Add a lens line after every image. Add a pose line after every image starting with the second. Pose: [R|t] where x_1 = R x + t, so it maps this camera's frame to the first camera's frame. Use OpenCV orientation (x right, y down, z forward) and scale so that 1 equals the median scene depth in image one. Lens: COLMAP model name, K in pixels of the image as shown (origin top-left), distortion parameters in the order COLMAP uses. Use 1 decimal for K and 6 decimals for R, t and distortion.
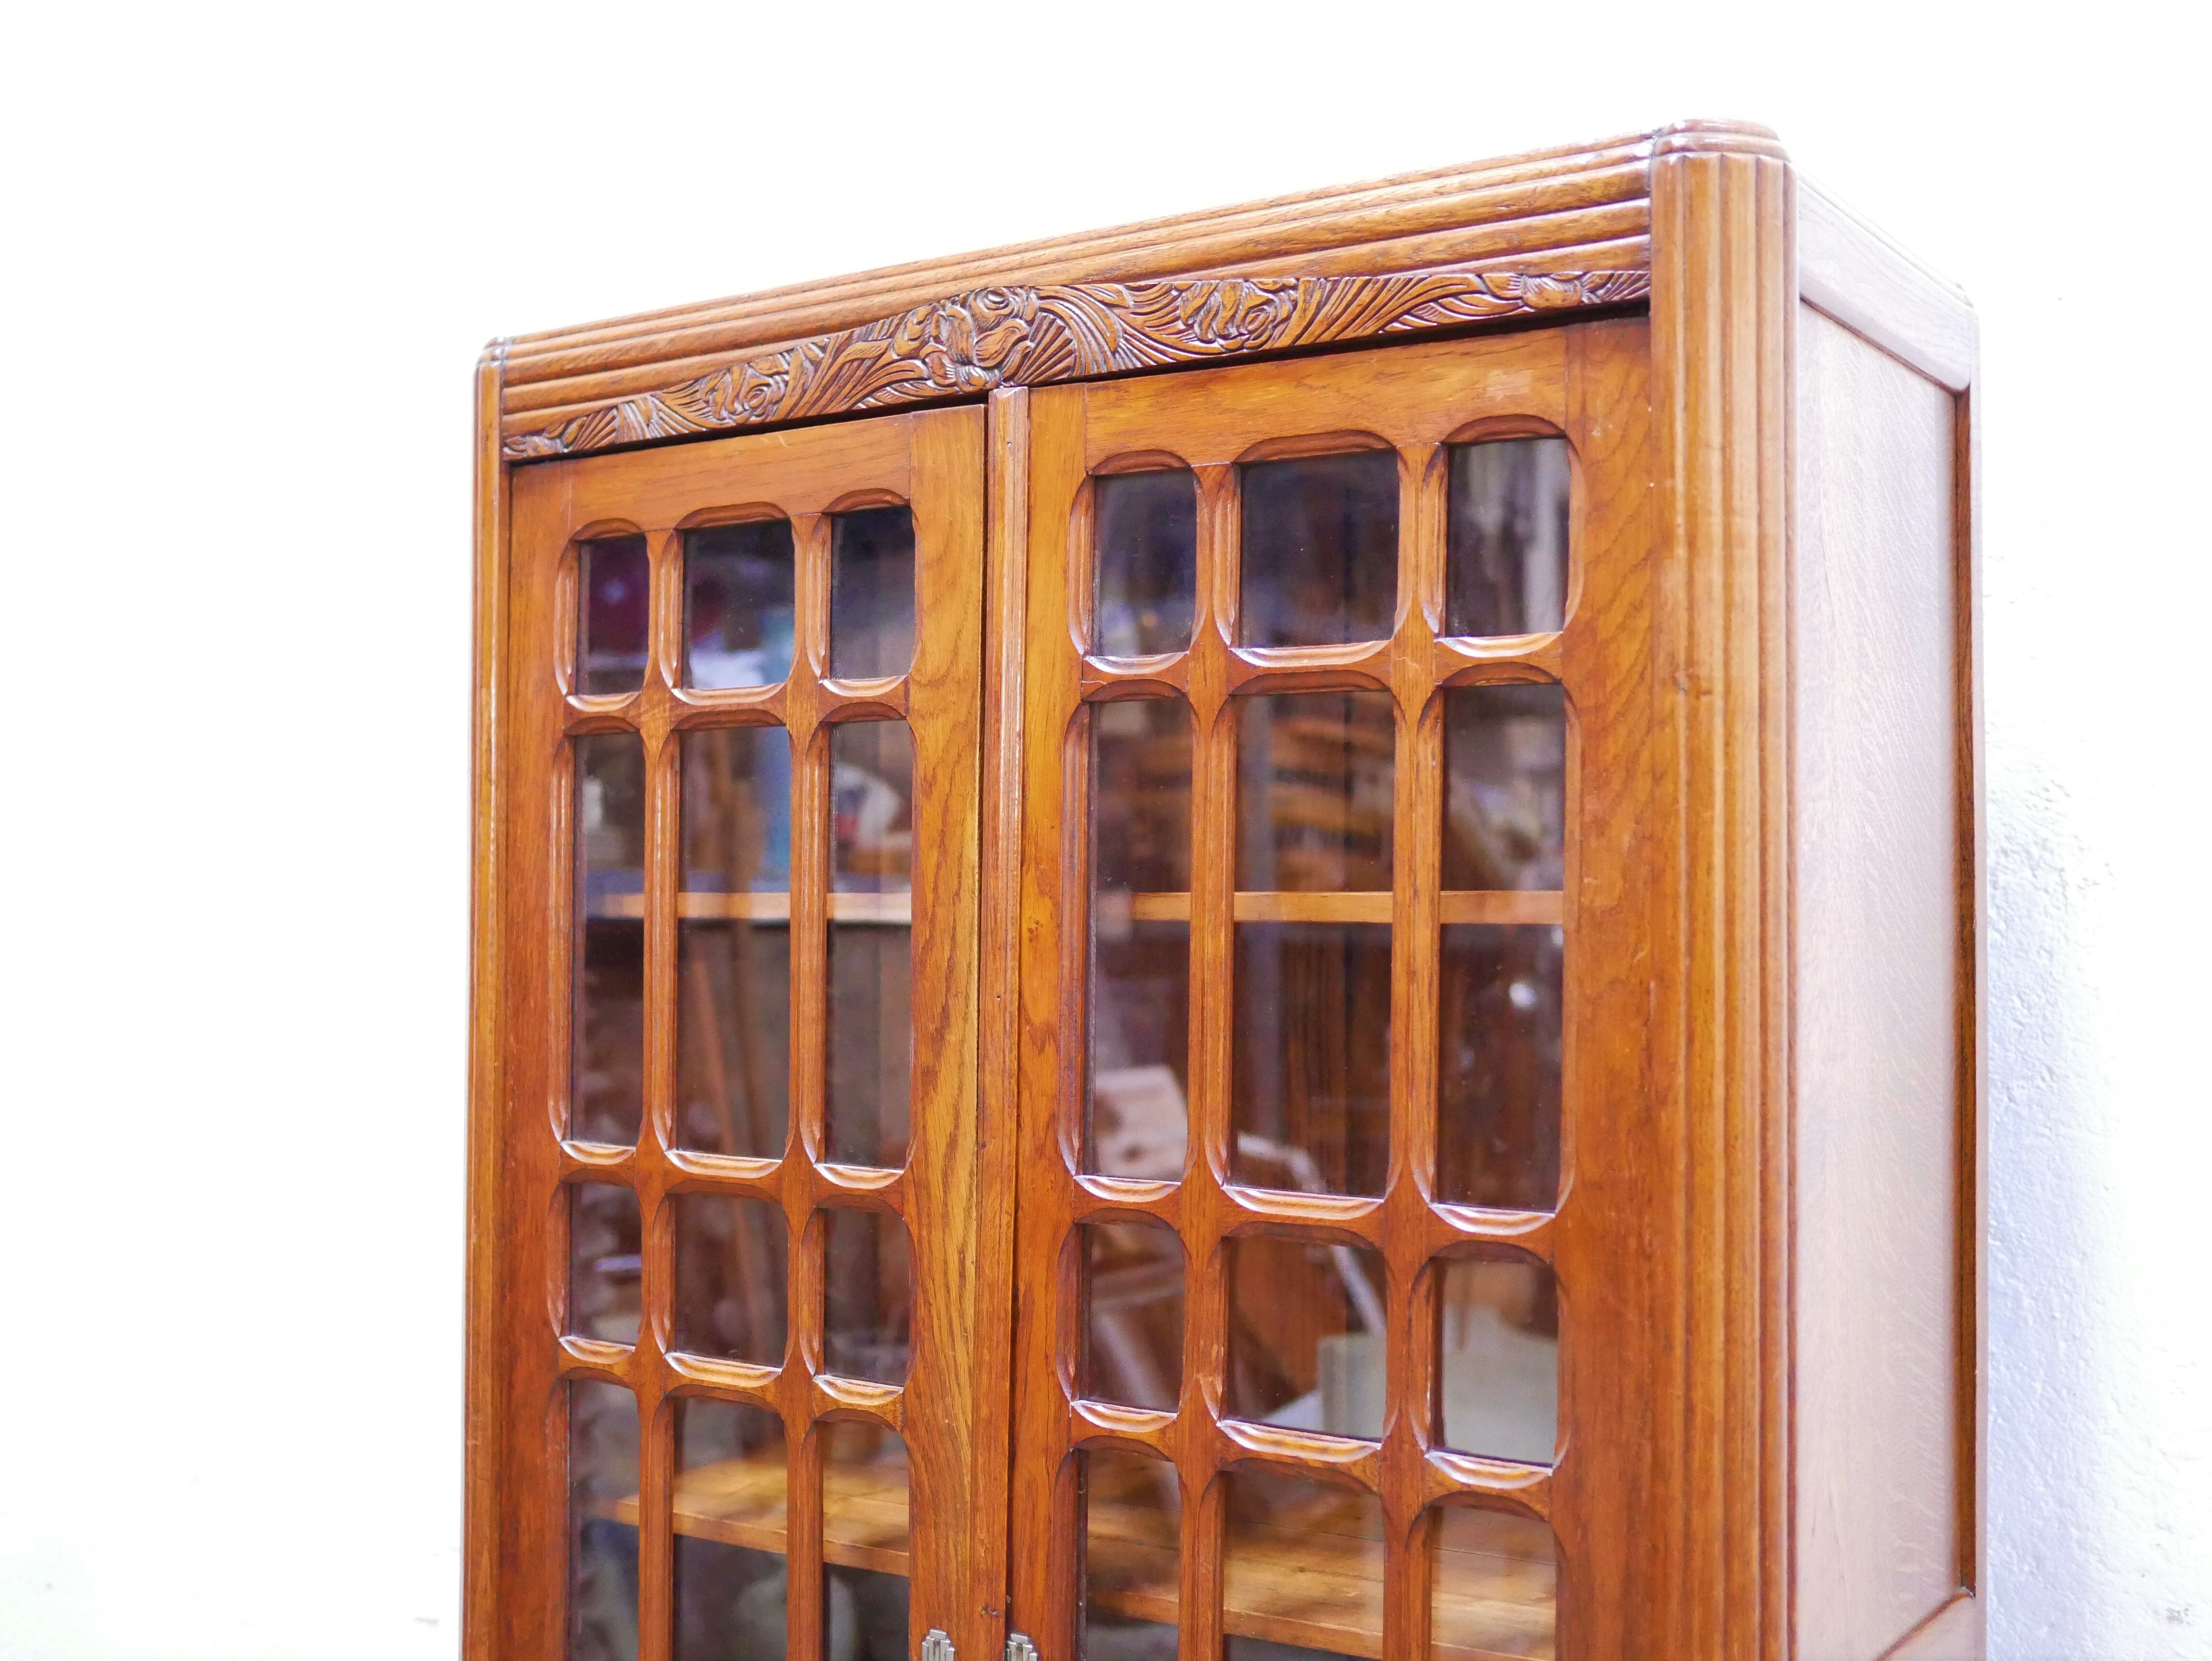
lens RADIAL K [[2504.5, 0, 1103.9], [0, 2504.5, 830.8], [0, 0, 1]] dist [-0.016864, 0.000000]
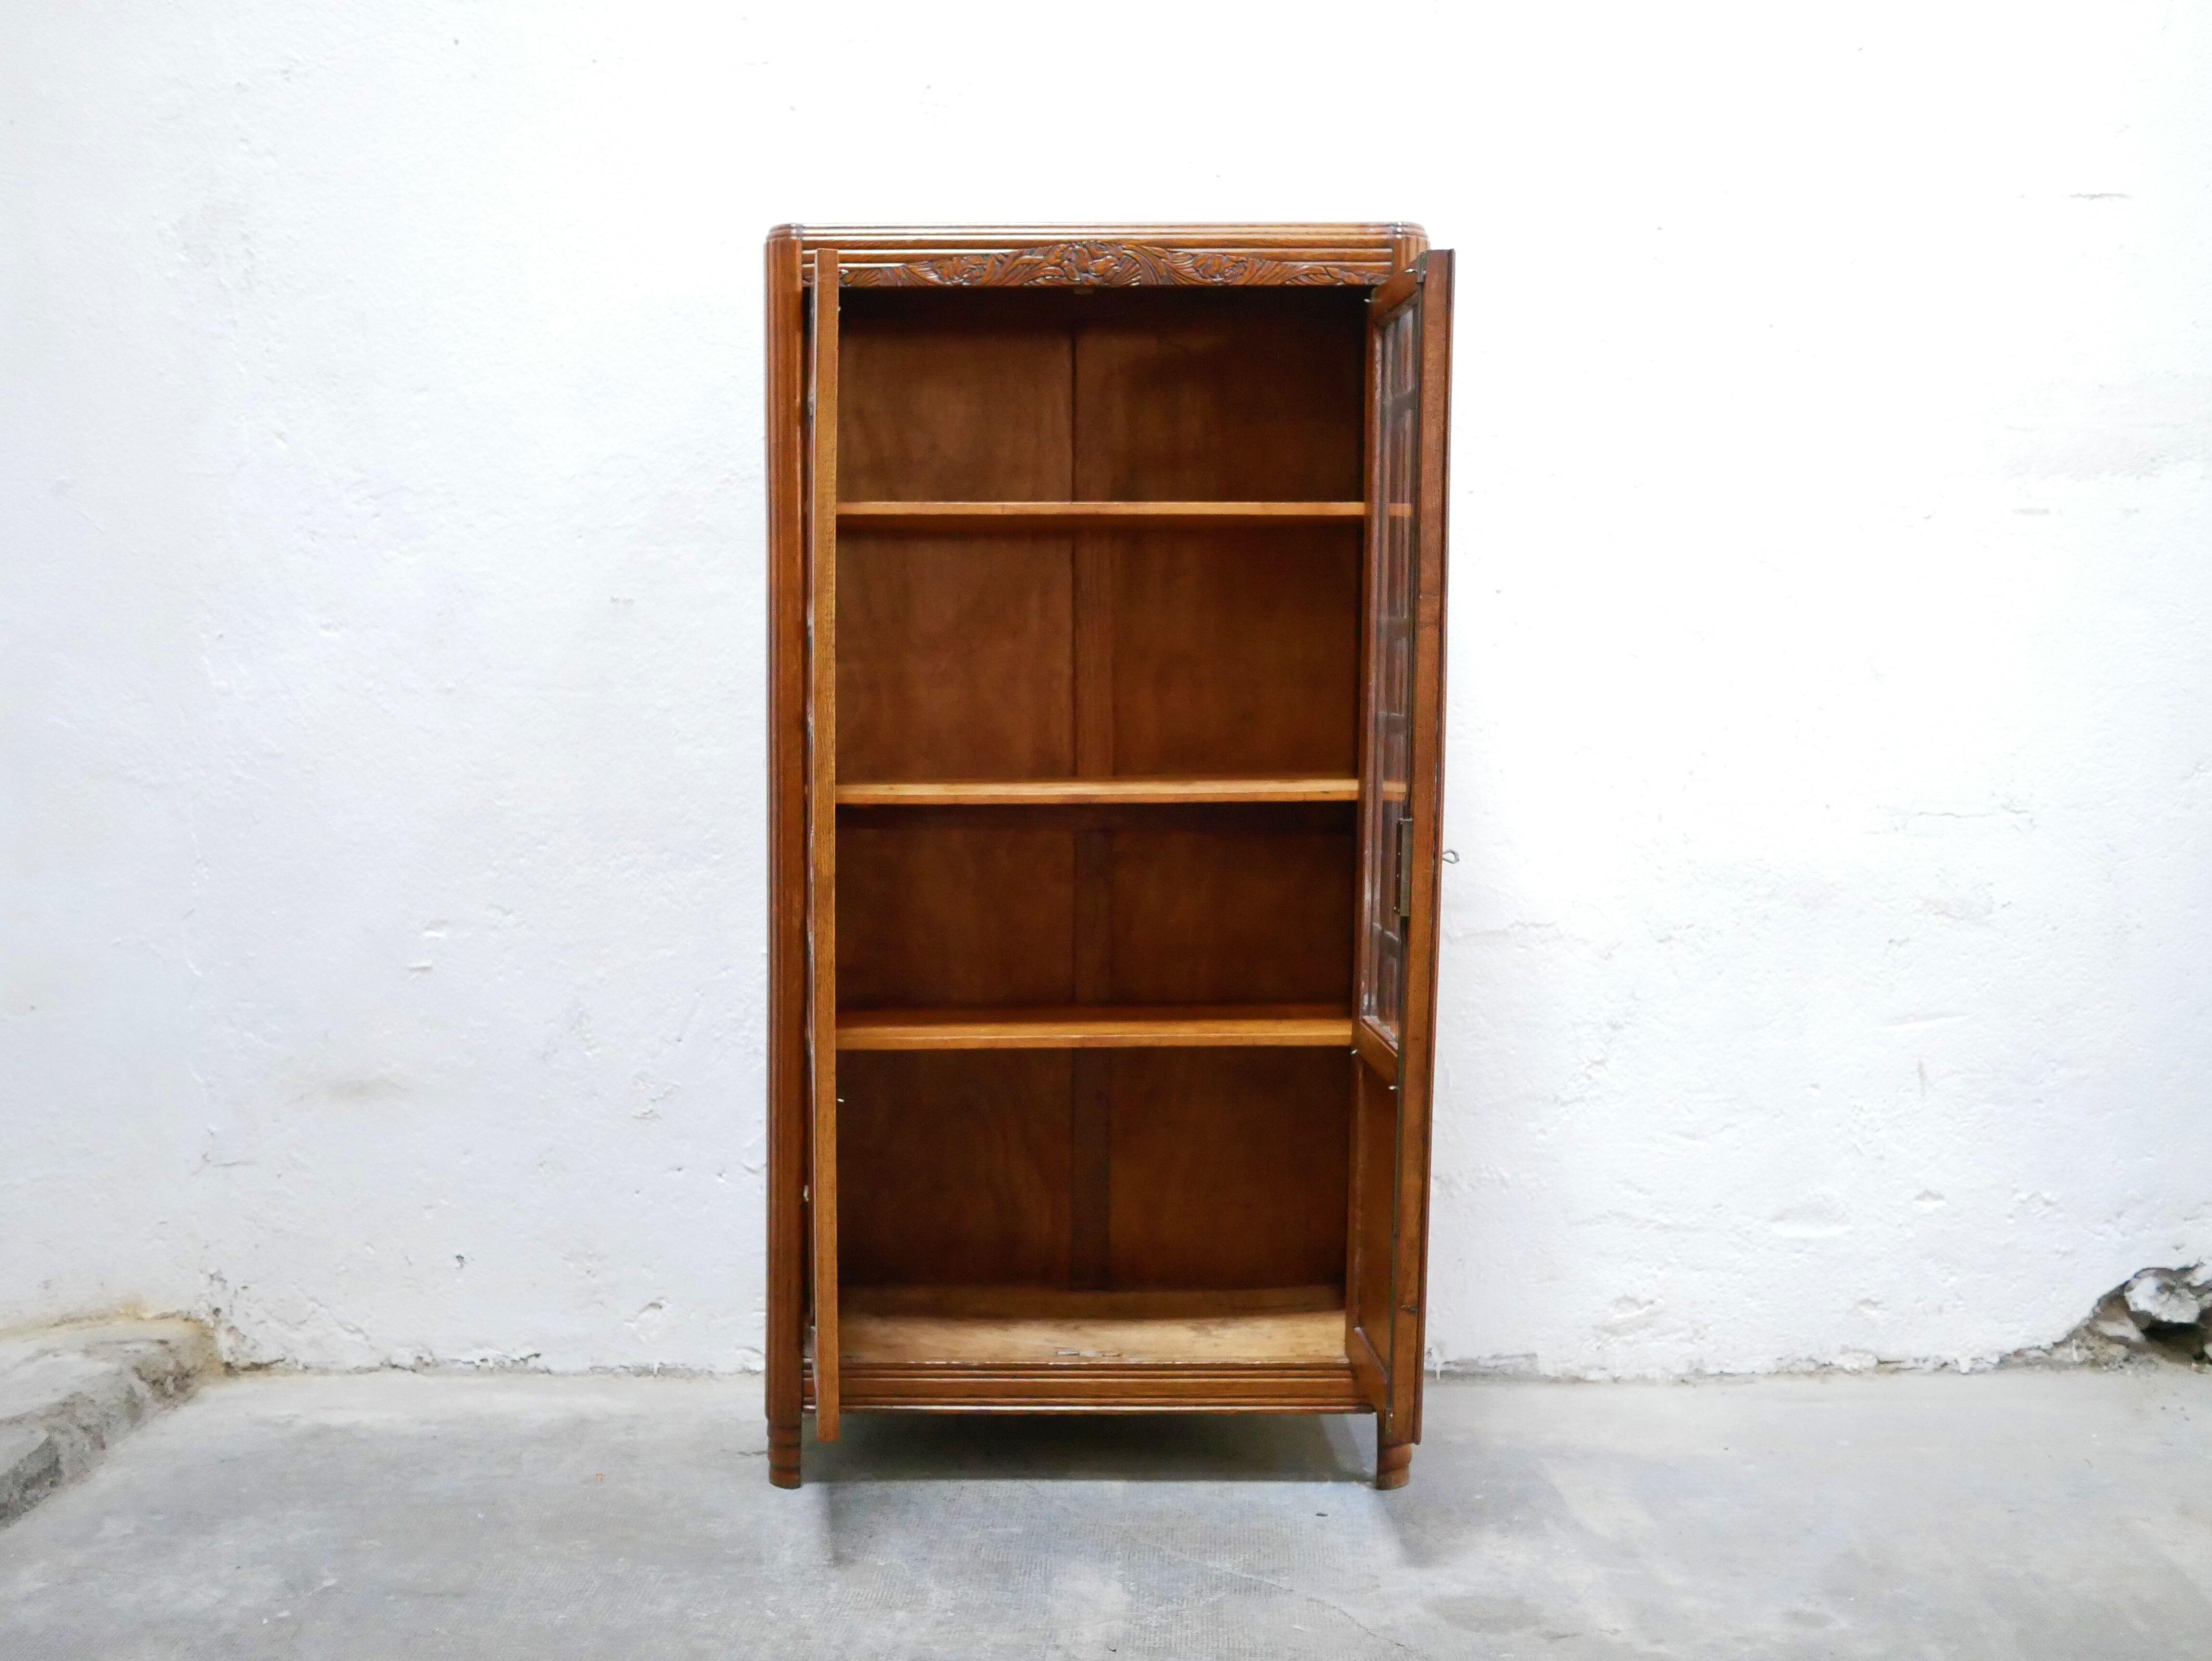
lens RADIAL K [[2504.5, 0, 1100.0], [0, 2504.5, 840.7], [0, 0, 1]] dist [-0.016864, 0.000000]
pose [[0.827867, -0.043812, 0.559211, -1.411160], [-0.015201, 0.994827, 0.100445, 0.109468], [-0.560719, -0.091655, 0.822918, -1.007828]]
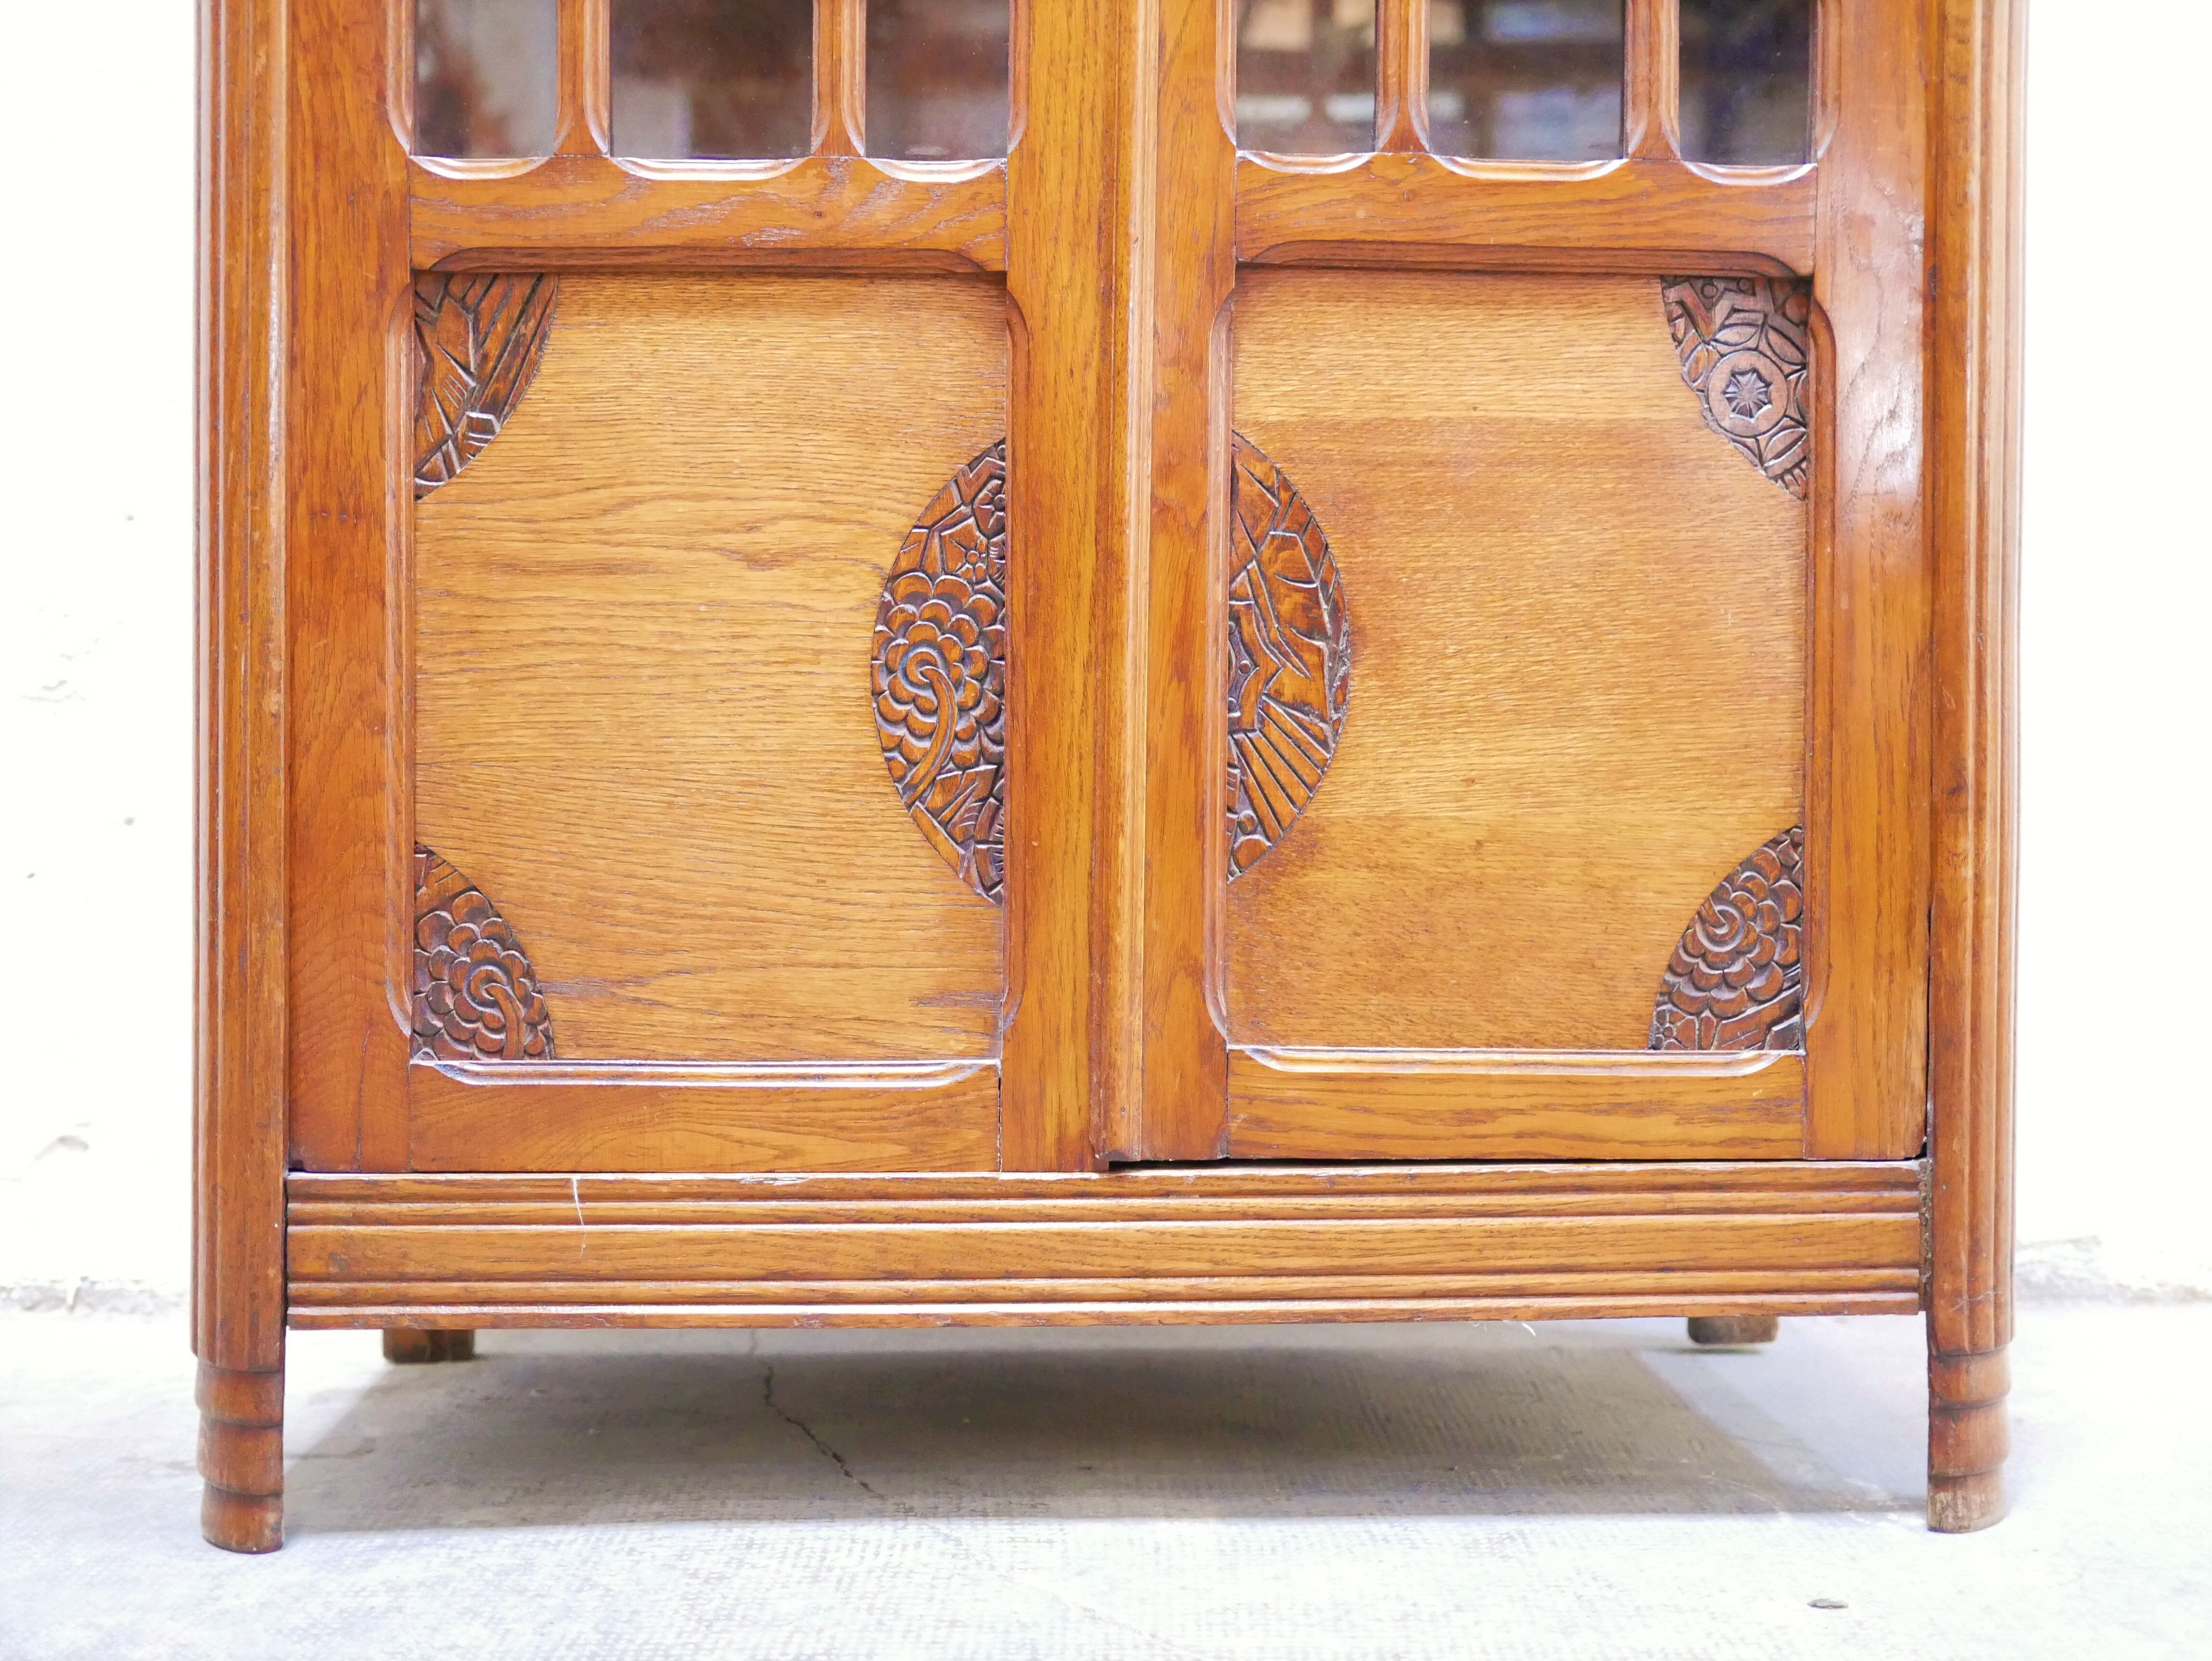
lens RADIAL K [[2504.5, 0, 1098.6], [0, 2504.5, 819.5], [0, 0, 1]] dist [-0.016864, 0.000000]
pose [[0.808637, -0.017008, 0.588062, -0.564930], [-0.013194, 0.998806, 0.047030, 0.711452], [-0.588160, -0.045790, 0.807447, 0.305308]]
